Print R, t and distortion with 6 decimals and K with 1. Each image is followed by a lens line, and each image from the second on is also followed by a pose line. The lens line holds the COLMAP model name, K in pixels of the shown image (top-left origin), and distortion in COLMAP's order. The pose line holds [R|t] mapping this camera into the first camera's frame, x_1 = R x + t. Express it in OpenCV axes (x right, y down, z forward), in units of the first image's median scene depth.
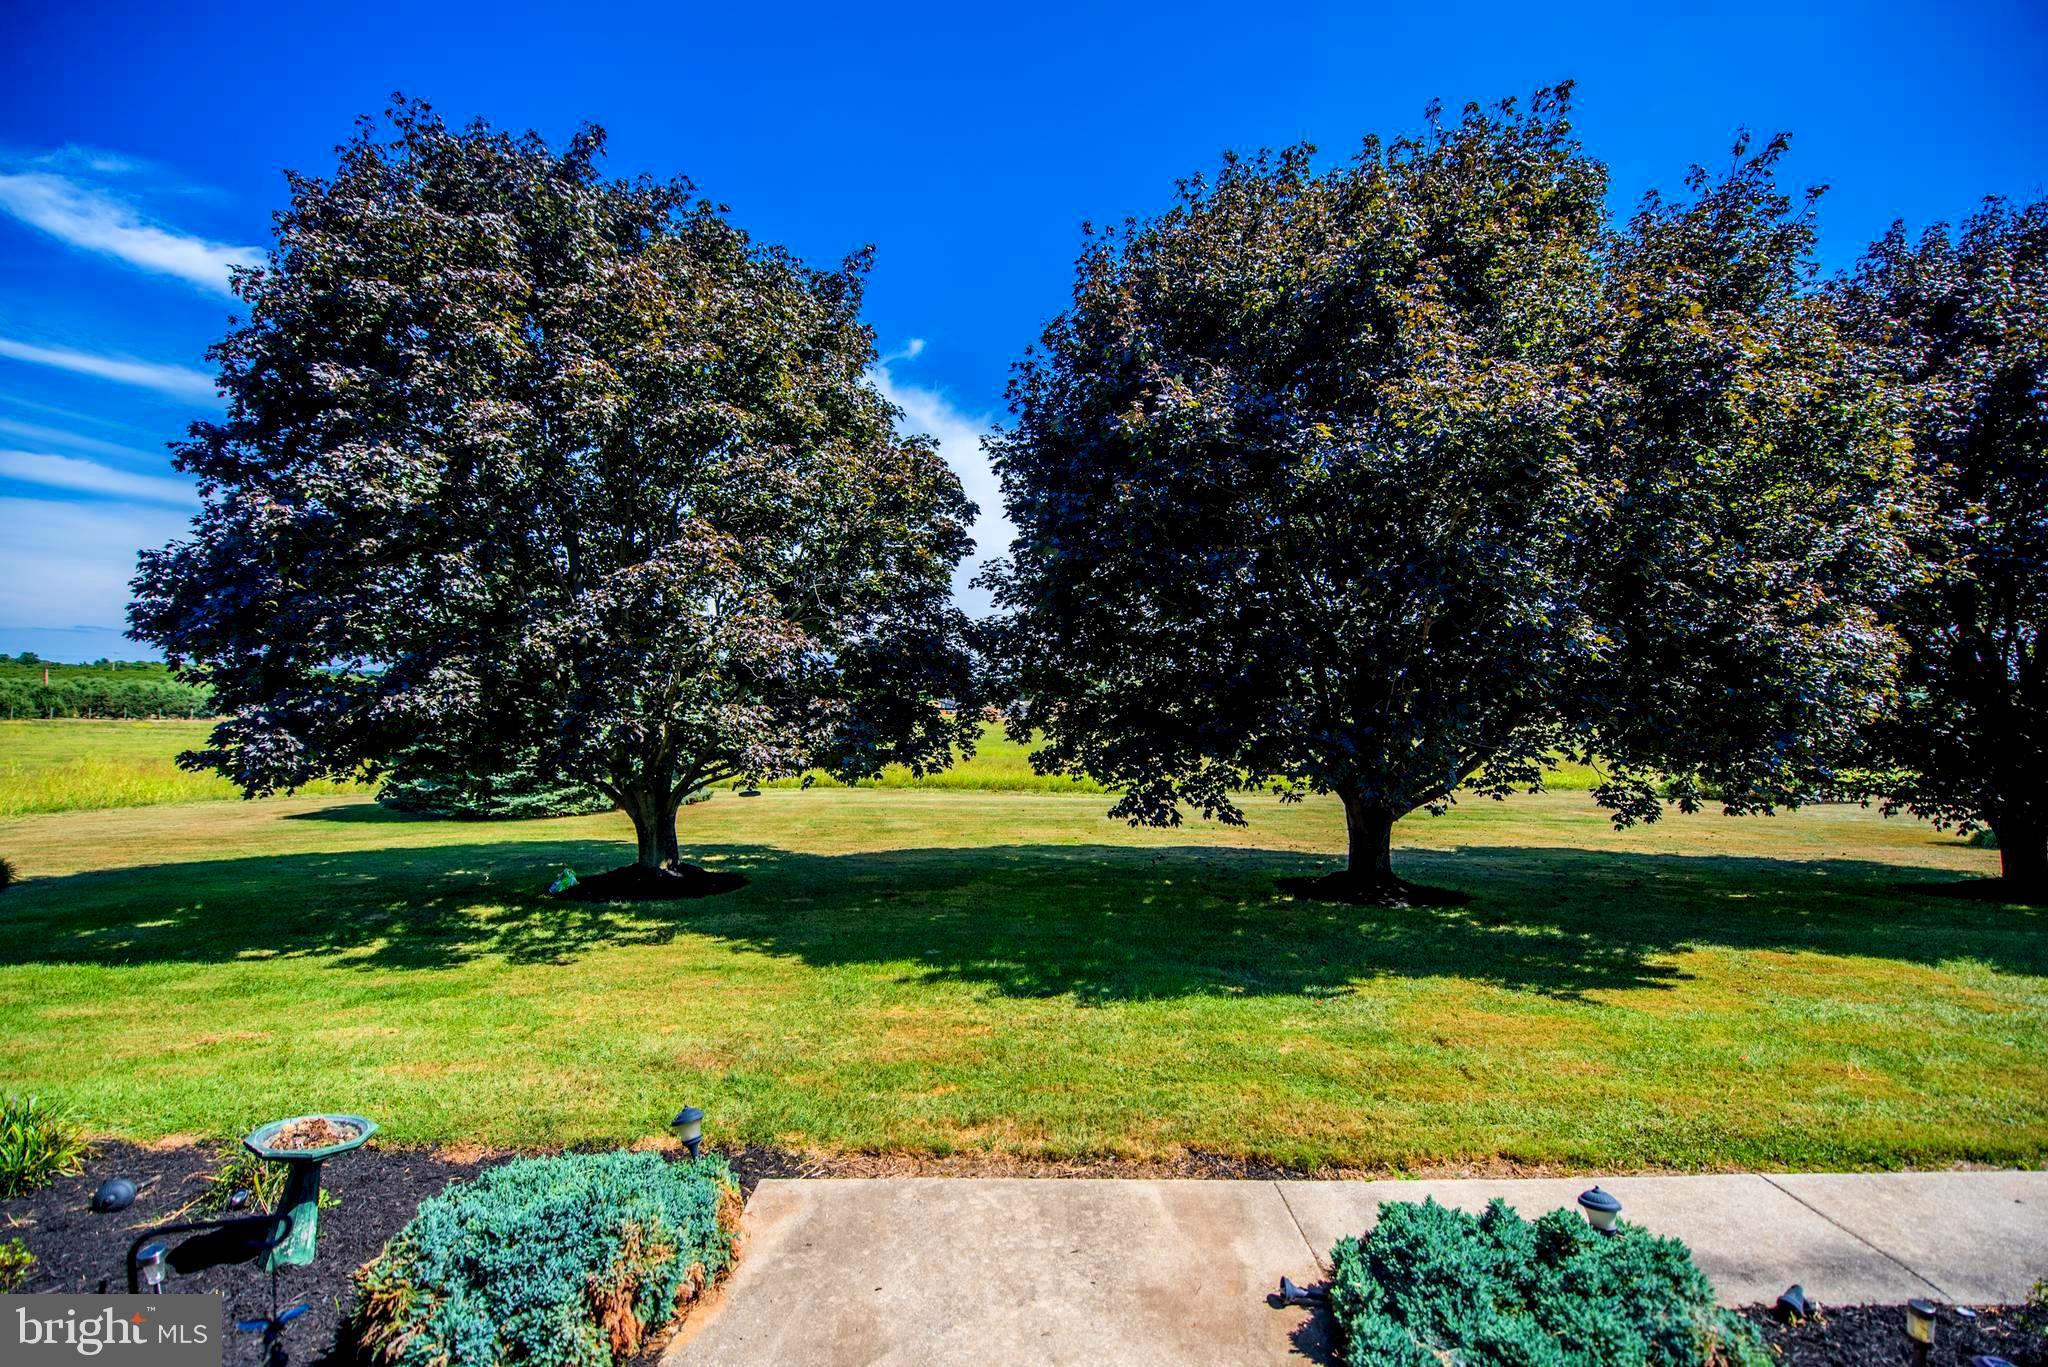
lens RADIAL K [[825.7, 0, 1018.9], [0, 825.7, 681.5], [0, 0, 1]] dist [-0.013481, -0.002562]
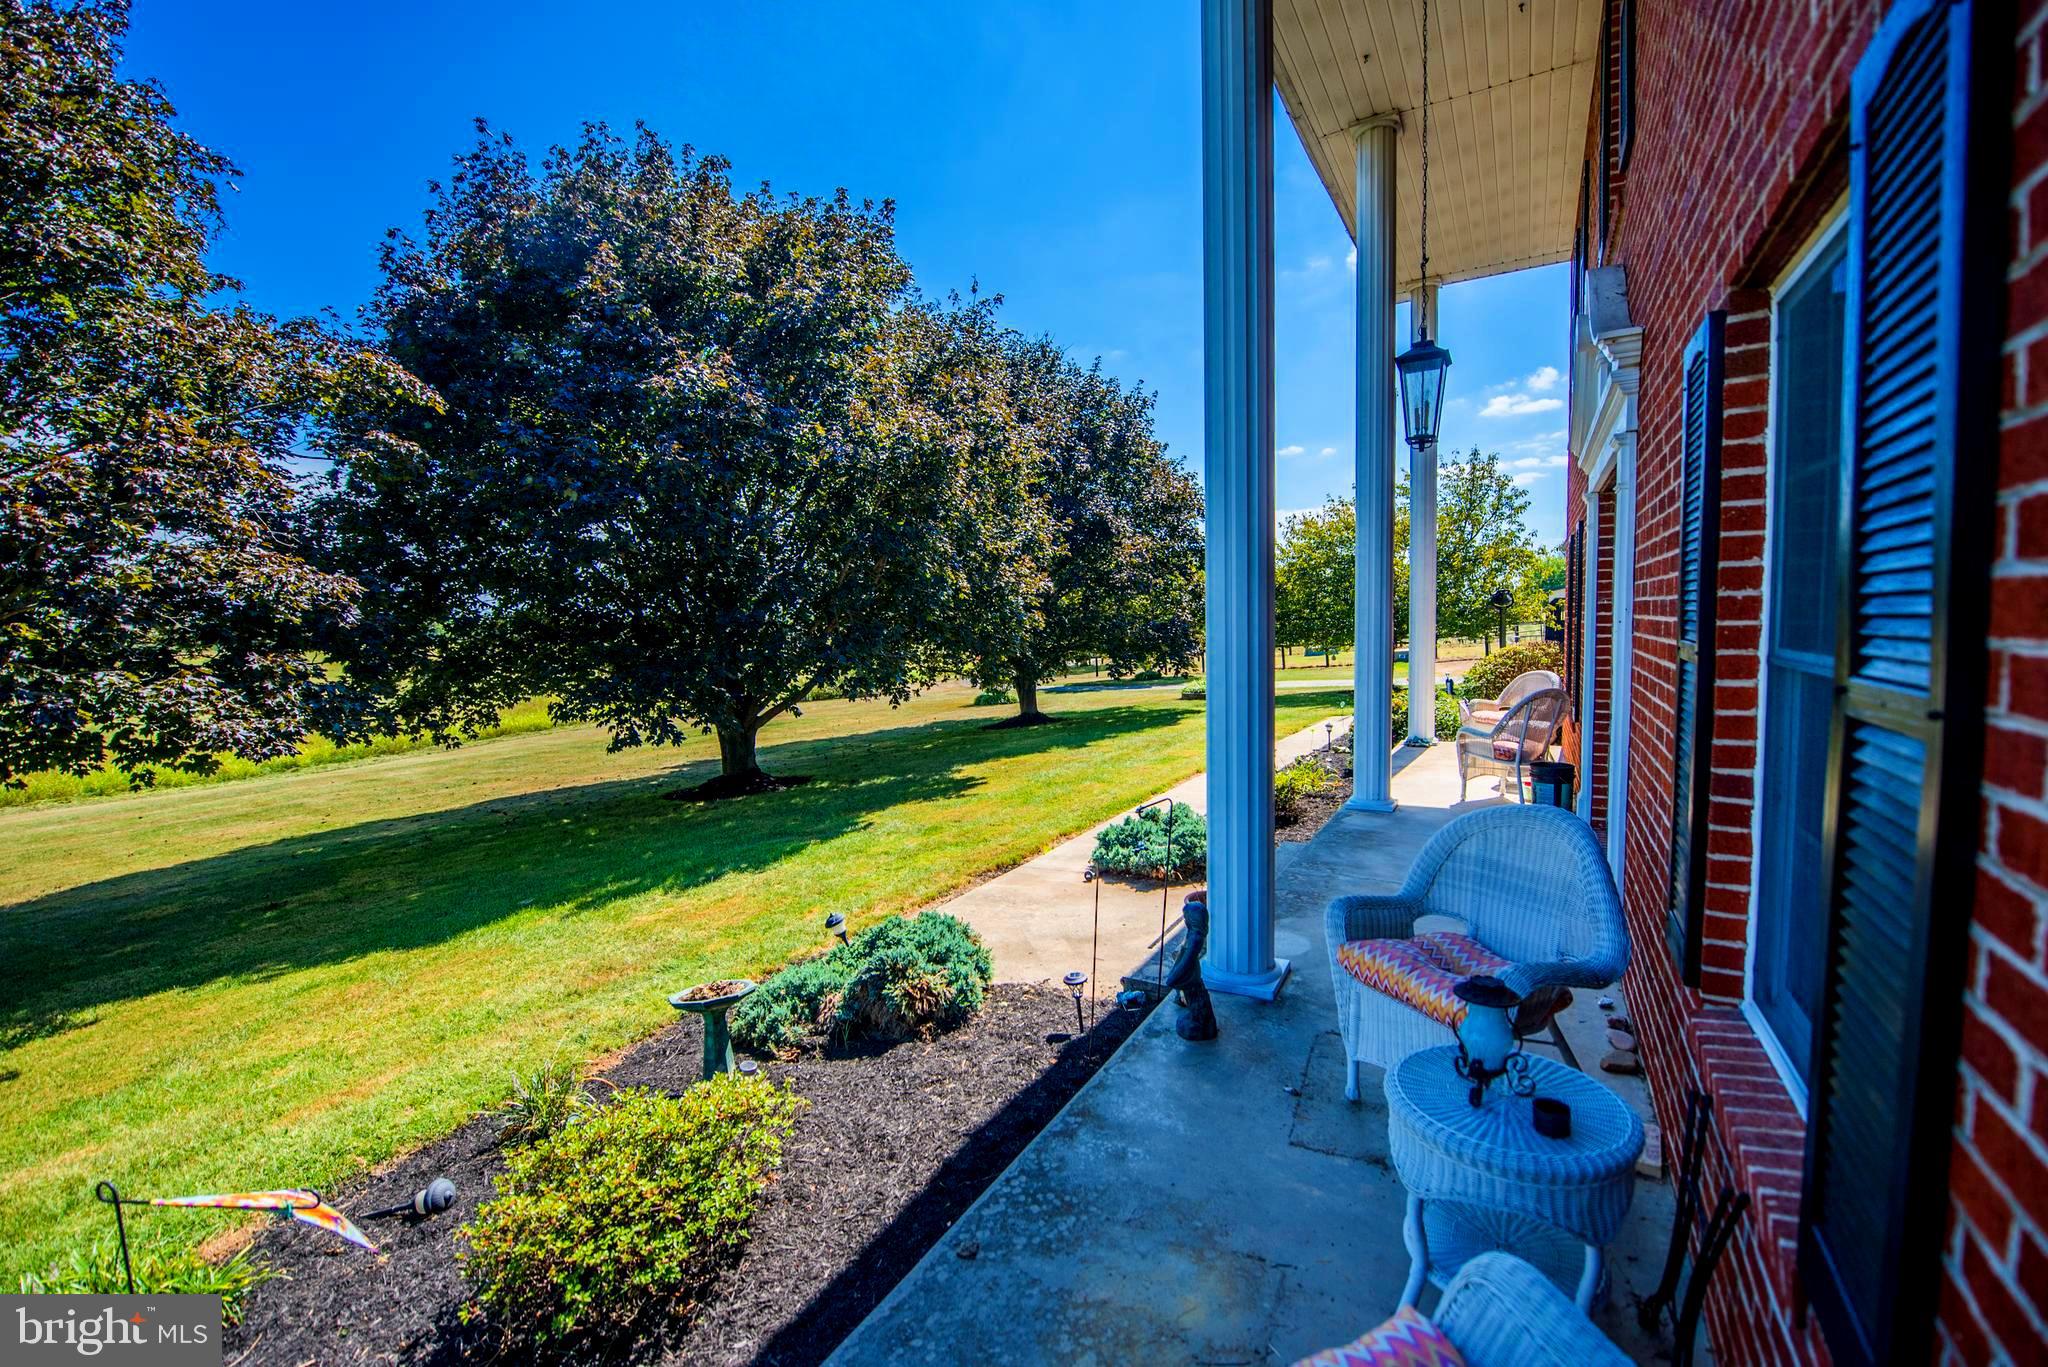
lens RADIAL K [[825.7, 0, 1018.9], [0, 825.7, 681.5], [0, 0, 1]] dist [-0.013481, -0.002562]
pose [[0.552287, -0.098190, 0.827851, -0.575371], [0.033780, 0.994860, 0.095463, -0.011936], [-0.832969, -0.024759, 0.552765, -0.040018]]
